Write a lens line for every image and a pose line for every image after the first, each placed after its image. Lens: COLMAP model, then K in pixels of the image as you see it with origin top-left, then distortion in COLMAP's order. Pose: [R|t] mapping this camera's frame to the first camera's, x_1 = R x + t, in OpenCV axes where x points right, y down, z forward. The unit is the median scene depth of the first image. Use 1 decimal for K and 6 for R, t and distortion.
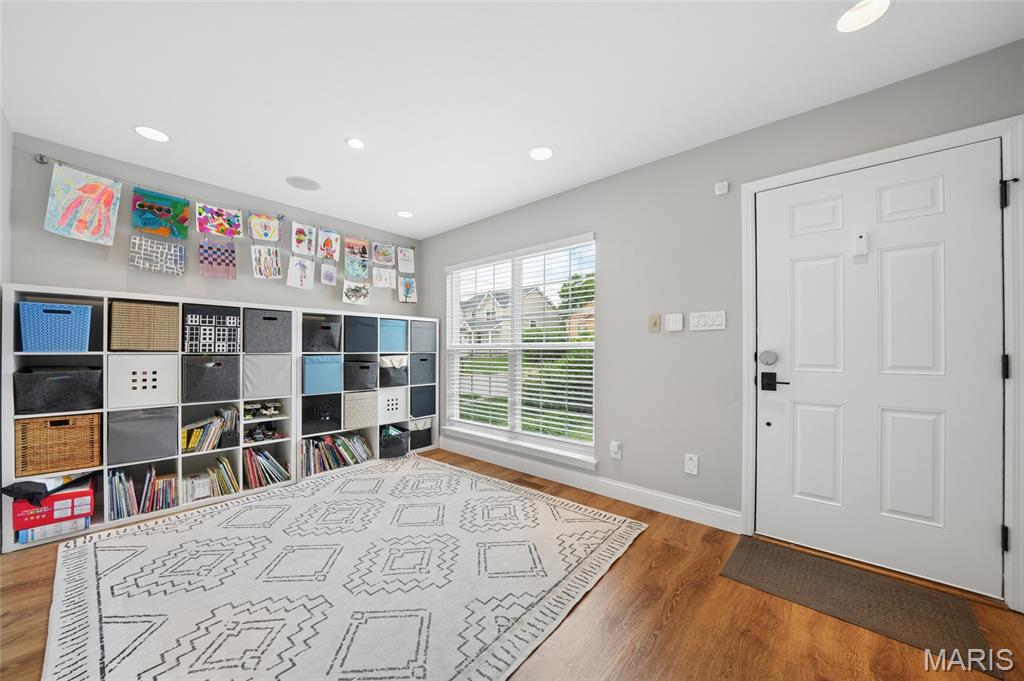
lens RADIAL K [[358.3, 0, 508.0], [0, 358.3, 349.9], [0, 0, 1]] dist [-0.015702, 0.000021]
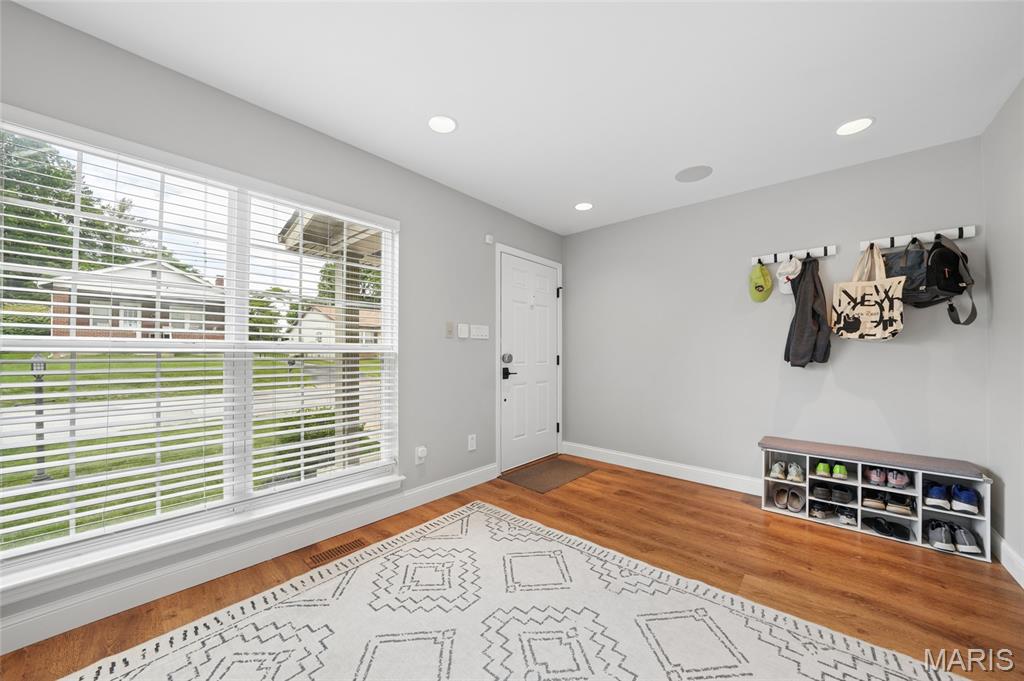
lens RADIAL K [[358.3, 0, 508.0], [0, 358.3, 349.9], [0, 0, 1]] dist [-0.015702, 0.000021]
pose [[0.018264, 0.006254, 0.999814, -0.770839], [-0.005492, 0.999966, -0.006155, -0.005789], [-0.999818, -0.005378, 0.018298, 0.841779]]
